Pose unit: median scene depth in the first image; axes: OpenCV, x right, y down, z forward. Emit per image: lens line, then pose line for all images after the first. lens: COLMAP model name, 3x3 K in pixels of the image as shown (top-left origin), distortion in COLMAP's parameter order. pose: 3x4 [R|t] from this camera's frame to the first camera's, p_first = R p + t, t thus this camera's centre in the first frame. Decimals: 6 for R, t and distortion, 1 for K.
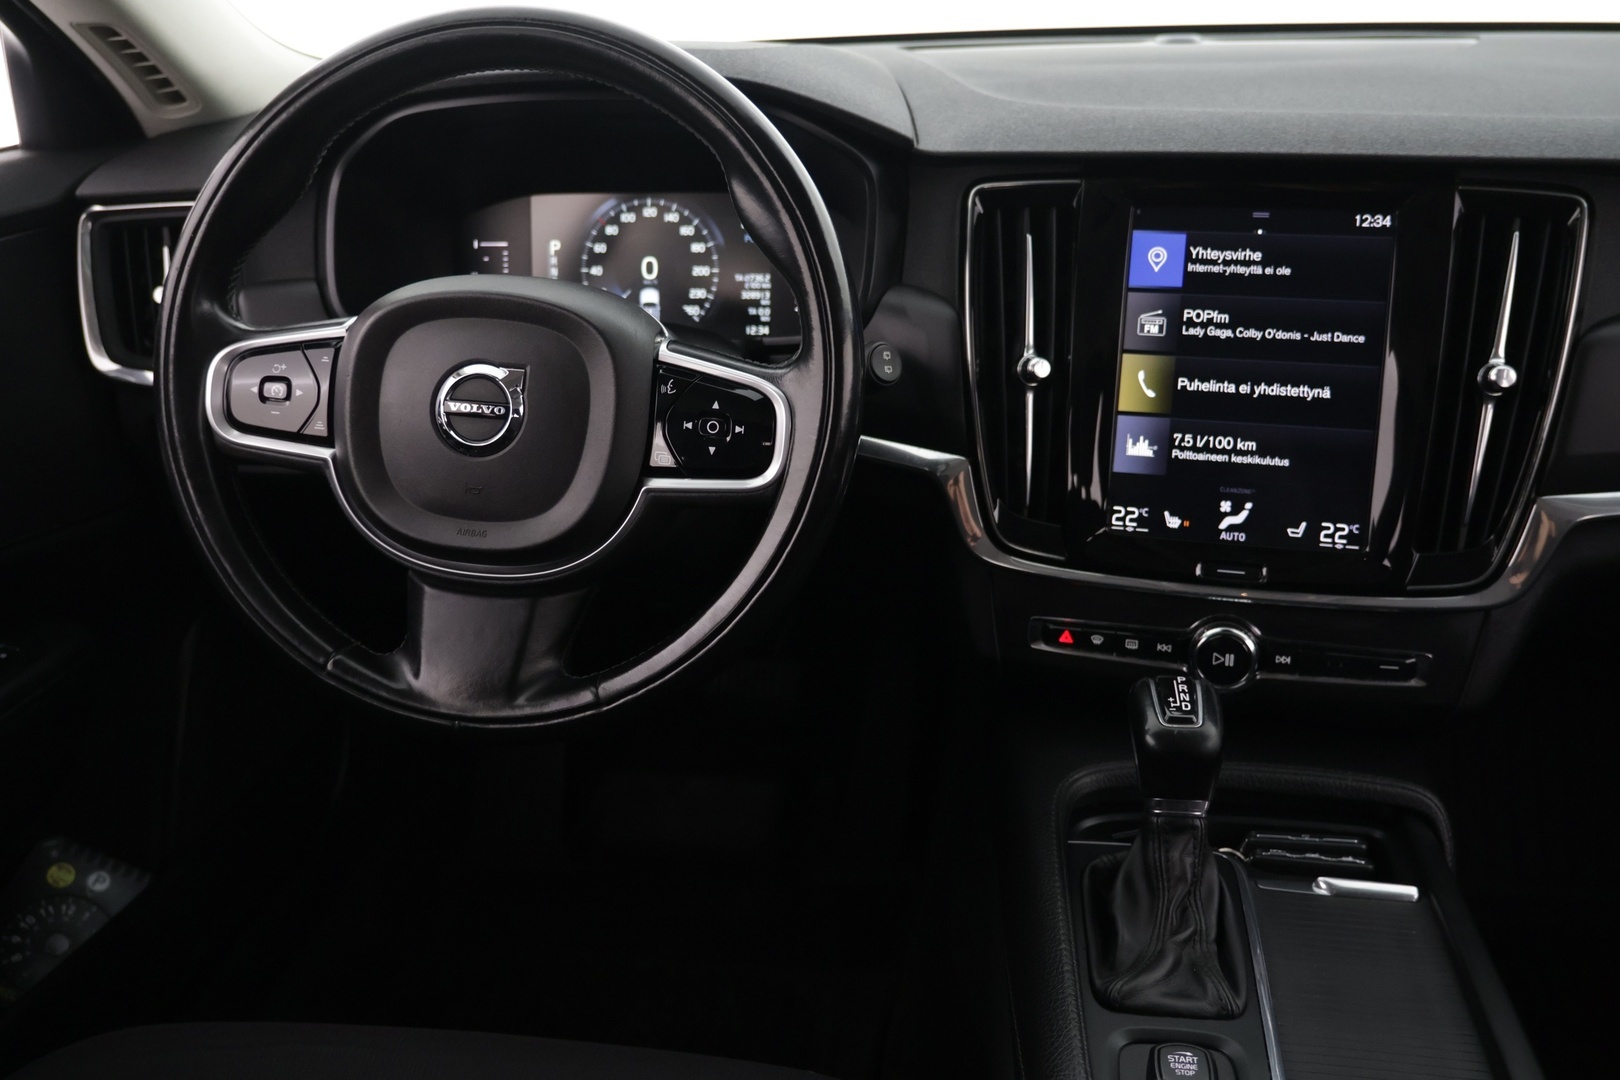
lens RADIAL K [[1377.7, 0, 804.0], [0, 1377.7, 532.5], [0, 0, 1]] dist [-0.032051, 0.027926]
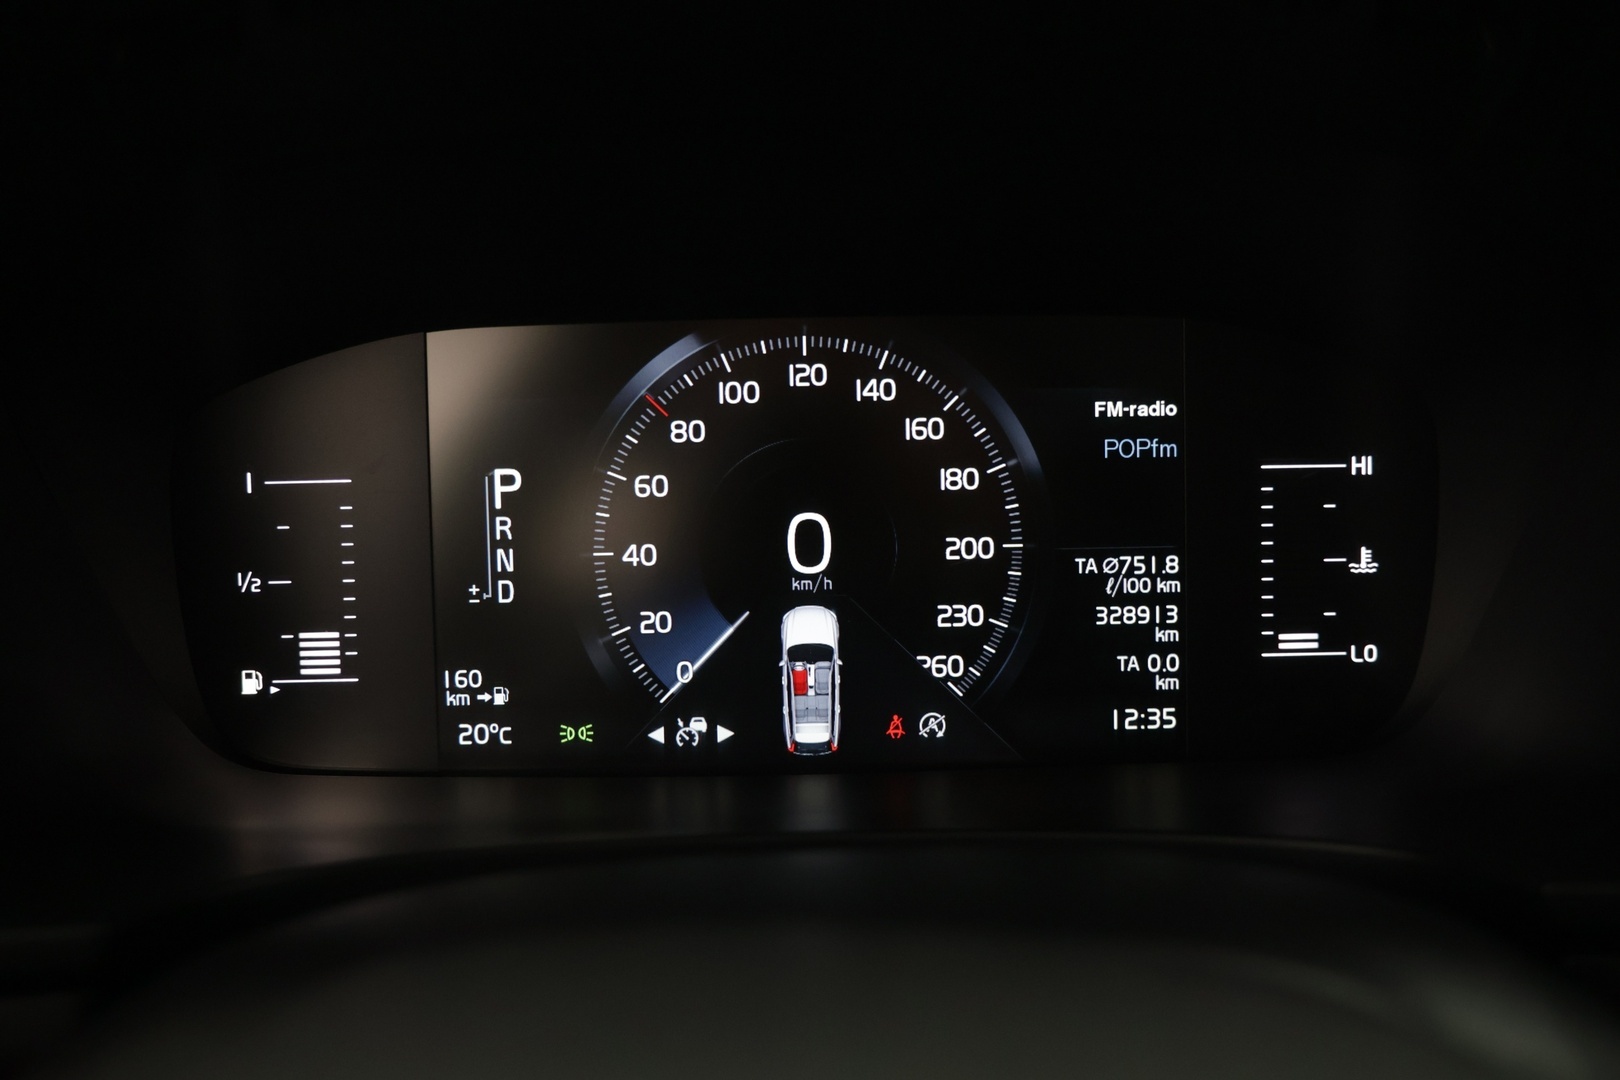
lens RADIAL K [[1377.7, 0, 824.4], [0, 1377.7, 546.7], [0, 0, 1]] dist [-0.032051, 0.027926]
pose [[0.984382, -0.037053, 0.172101, -0.206597], [0.054638, 0.993627, -0.098594, -0.198777], [-0.167351, 0.106457, 0.980133, 0.847997]]
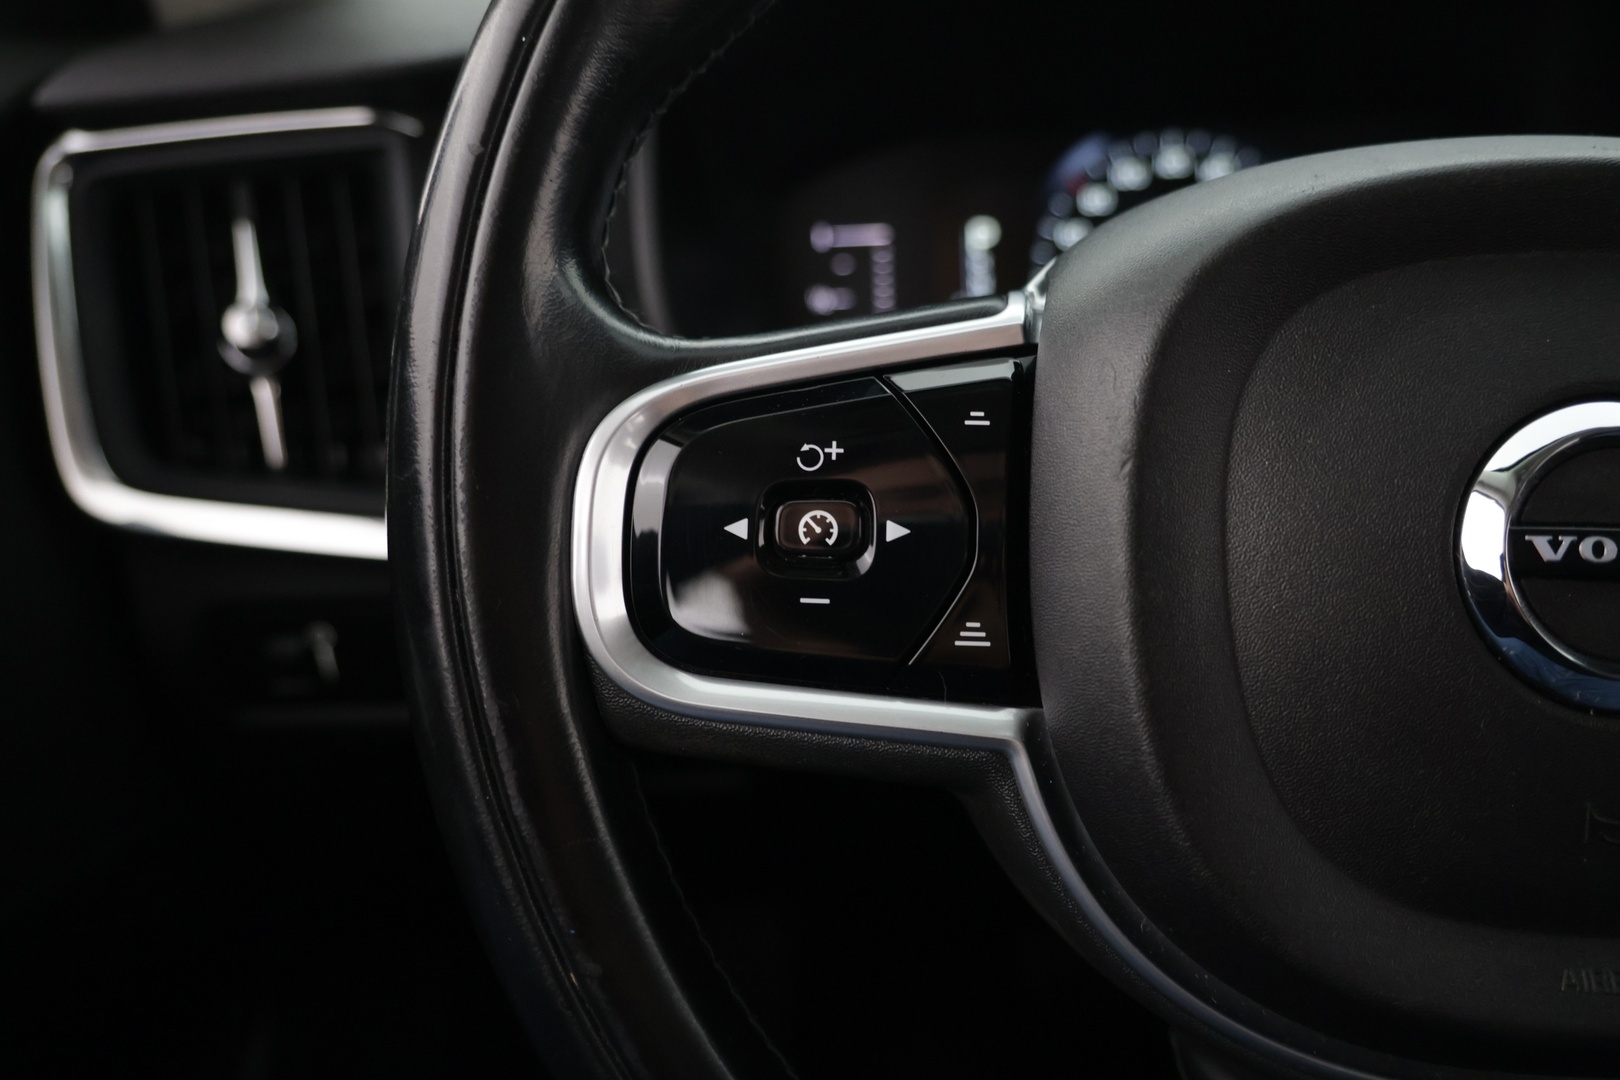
lens RADIAL K [[1377.7, 0, 821.7], [0, 1377.7, 541.6], [0, 0, 1]] dist [-0.032051, 0.027926]
pose [[0.993601, -0.056606, 0.097738, -0.376638], [0.065141, 0.994124, -0.086456, -0.067191], [-0.092270, 0.092270, 0.991450, 0.634187]]
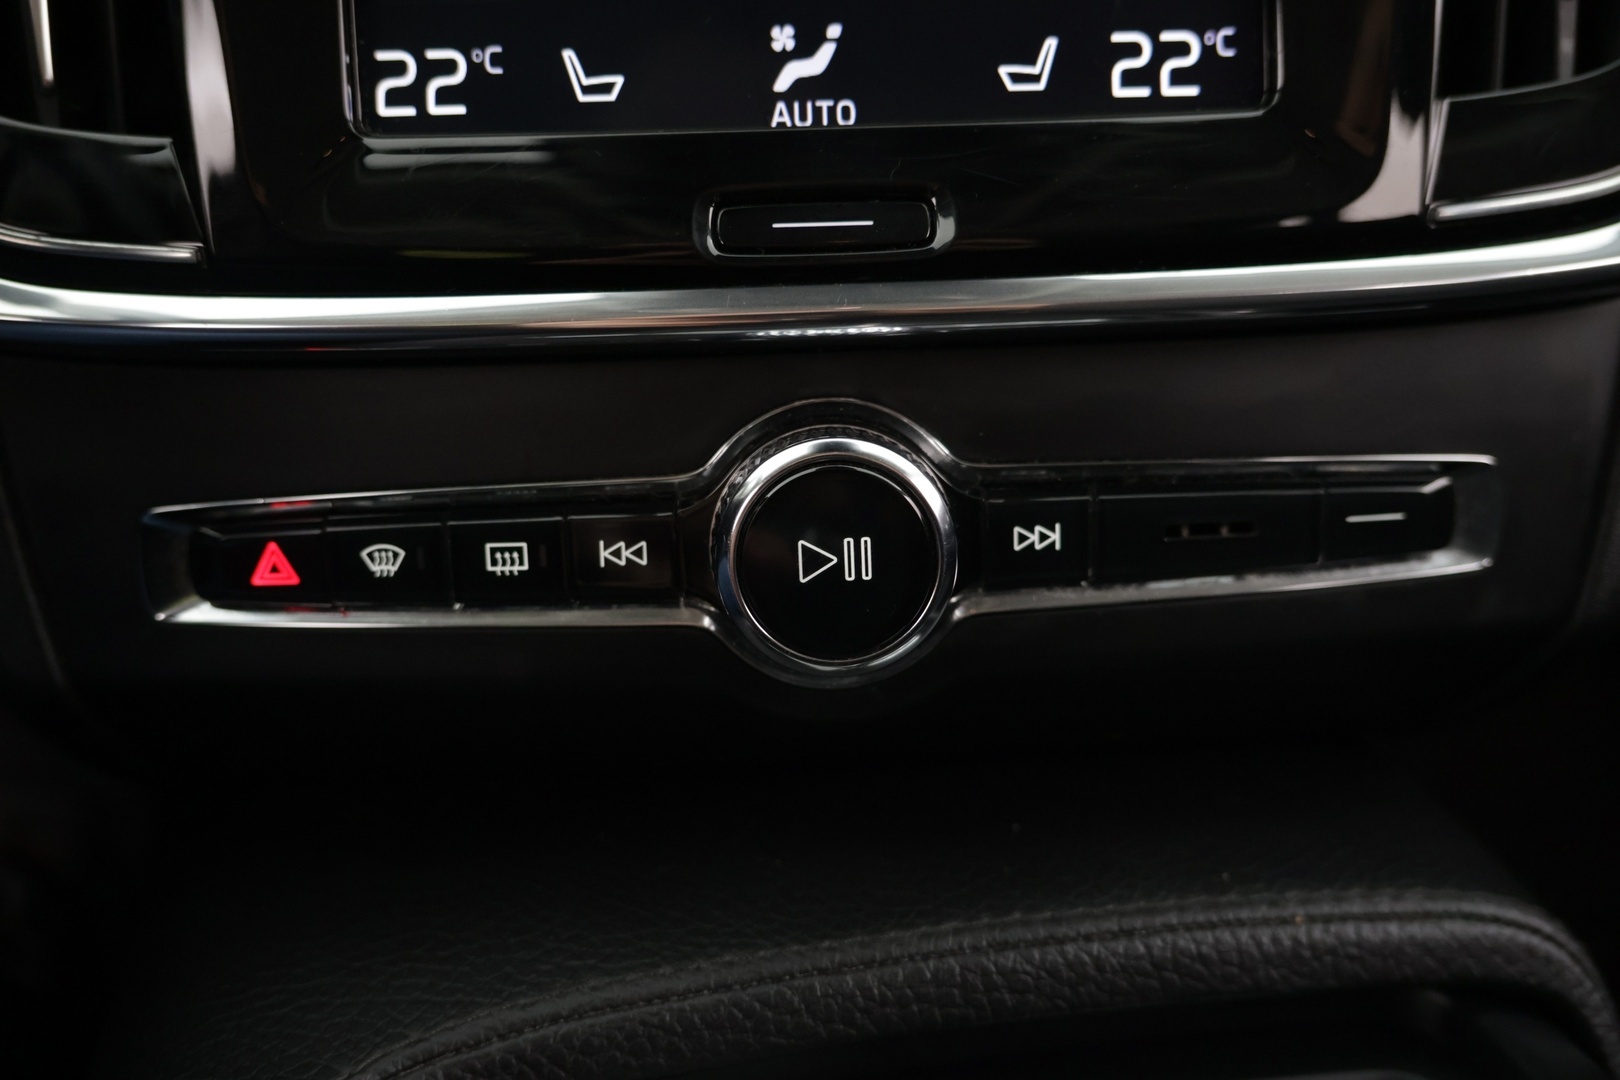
lens RADIAL K [[1377.7, 0, 804.3], [0, 1377.7, 545.5], [0, 0, 1]] dist [-0.032051, 0.027926]
pose [[0.950368, -0.112673, 0.290008, 0.219559], [0.118926, 0.992895, -0.003969, 0.088478], [-0.287500, 0.038261, 0.957016, 0.735824]]
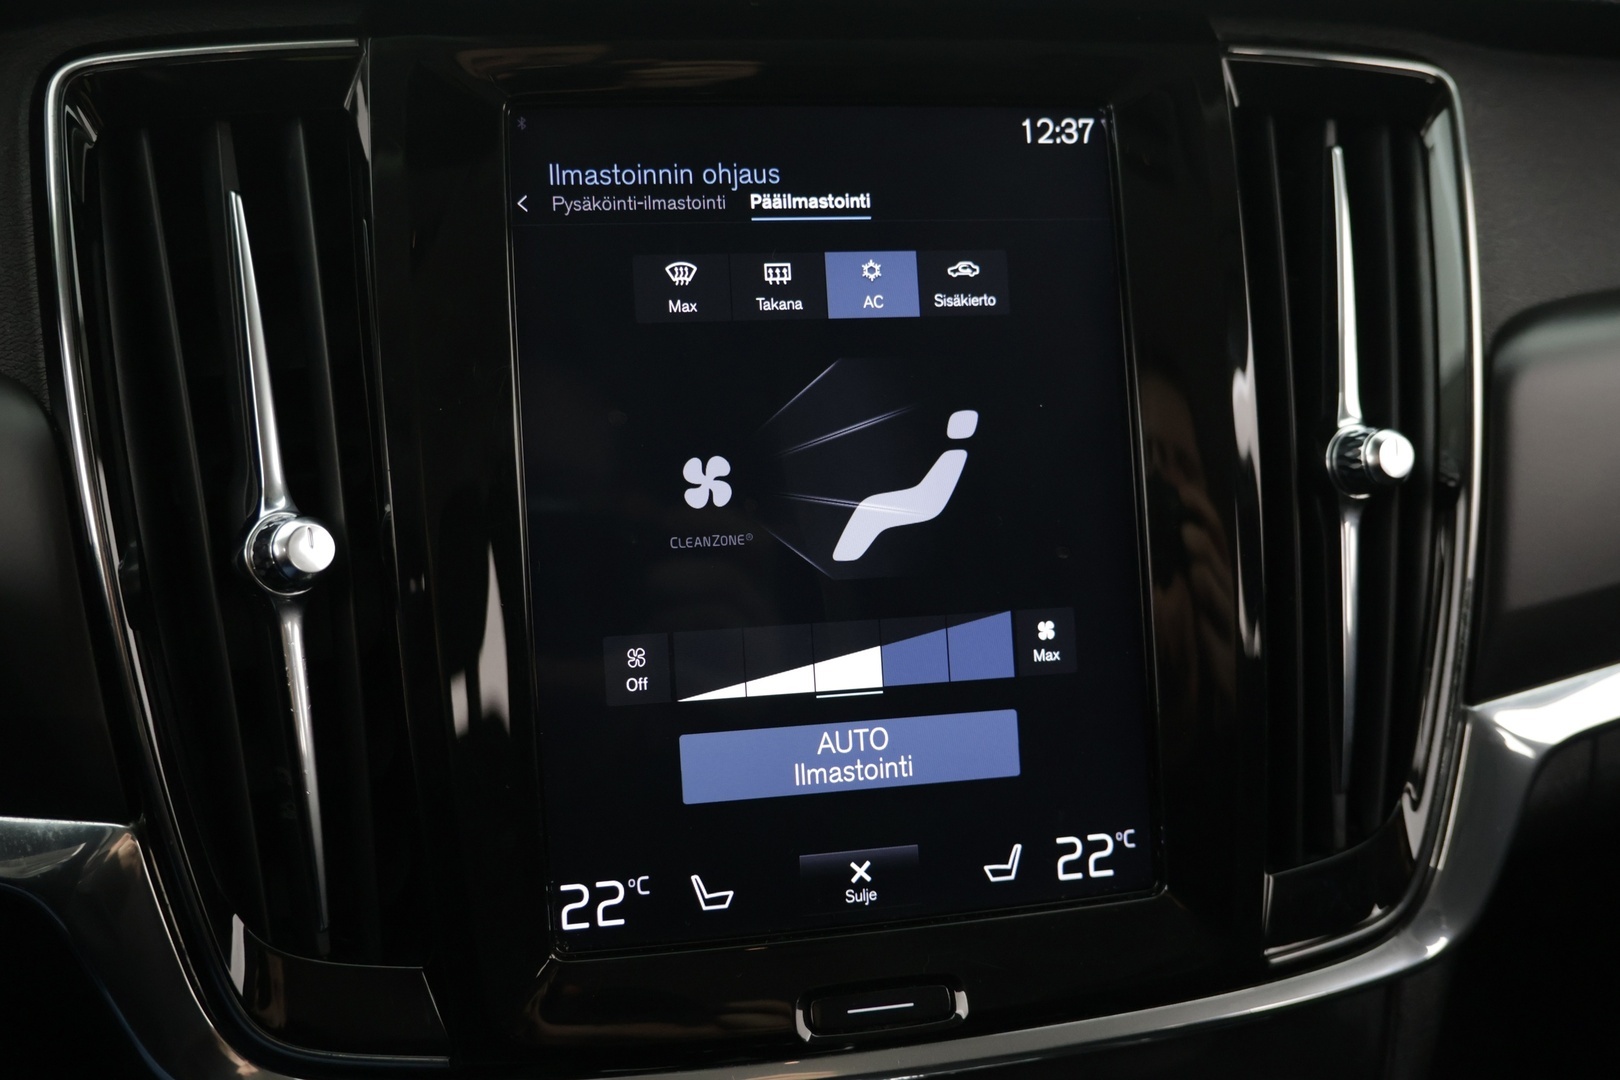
lens RADIAL K [[1377.7, 0, 806.8], [0, 1377.7, 535.4], [0, 0, 1]] dist [-0.032051, 0.027926]
pose [[0.895382, -0.108563, 0.431862, 0.134870], [0.148300, 0.987162, -0.059315, -0.082631], [-0.419878, 0.117154, 0.899987, 0.627931]]
